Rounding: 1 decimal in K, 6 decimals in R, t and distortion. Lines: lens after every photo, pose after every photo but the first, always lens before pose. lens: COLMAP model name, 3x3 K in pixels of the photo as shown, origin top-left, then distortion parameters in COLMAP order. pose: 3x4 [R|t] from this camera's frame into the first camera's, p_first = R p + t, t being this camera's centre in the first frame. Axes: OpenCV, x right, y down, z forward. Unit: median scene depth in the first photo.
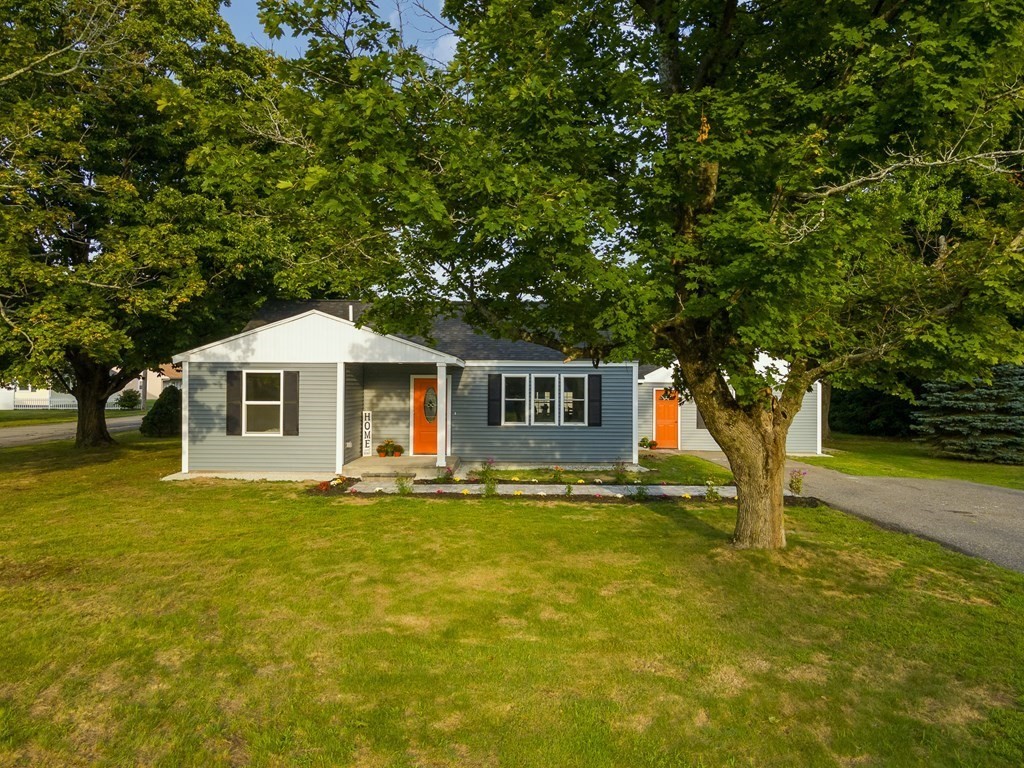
lens RADIAL K [[755.1, 0, 512.0], [0, 755.1, 384.0], [0, 0, 1]] dist [0.010743, 0.053456]
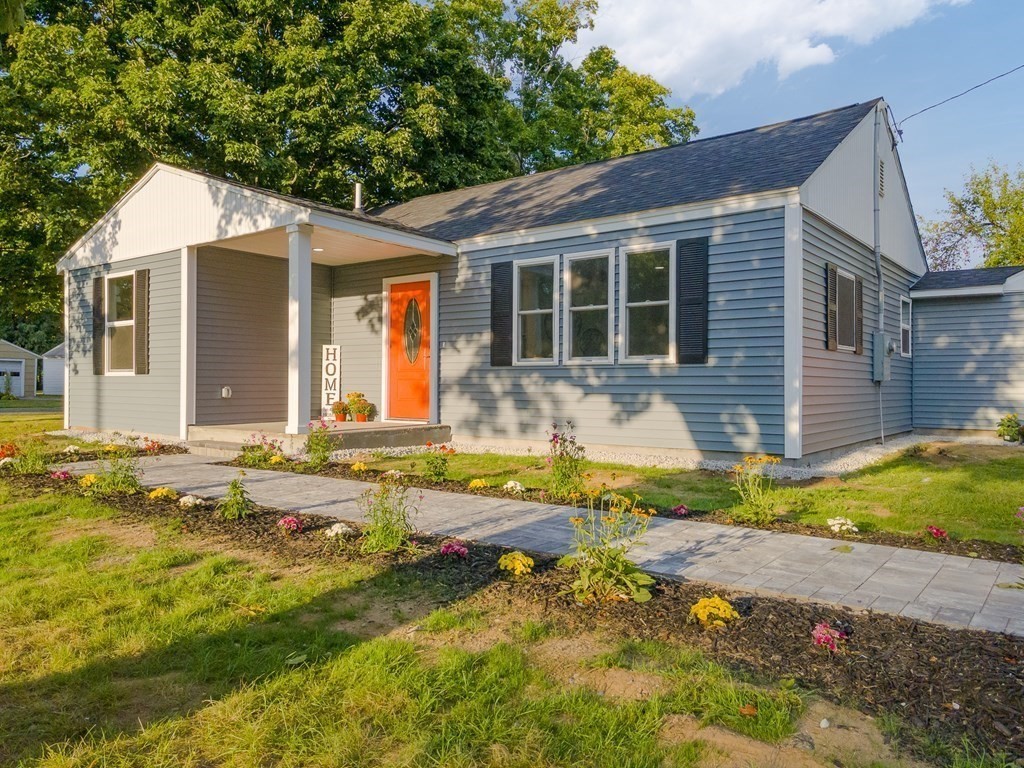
lens RADIAL K [[755.1, 0, 512.0], [0, 755.1, 384.0], [0, 0, 1]] dist [0.010743, 0.053456]
pose [[0.796510, -0.002992, -0.604618, 0.319886], [-0.000080, 0.999987, -0.005054, 0.078627], [0.604626, 0.004074, 0.796499, 0.686493]]
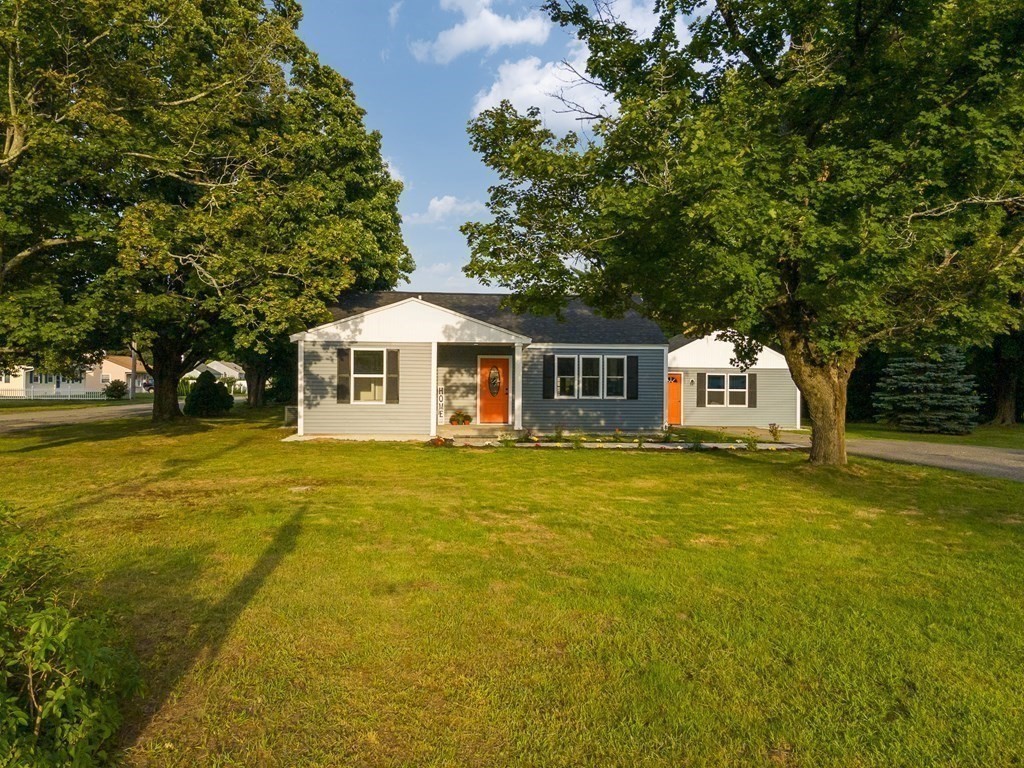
lens RADIAL K [[755.1, 0, 512.0], [0, 755.1, 384.0], [0, 0, 1]] dist [0.010743, 0.053456]
pose [[0.995612, 0.003594, 0.093512, -0.215422], [-0.003459, 0.999993, -0.001600, 0.038751], [-0.093517, 0.001270, 0.995617, -0.190433]]
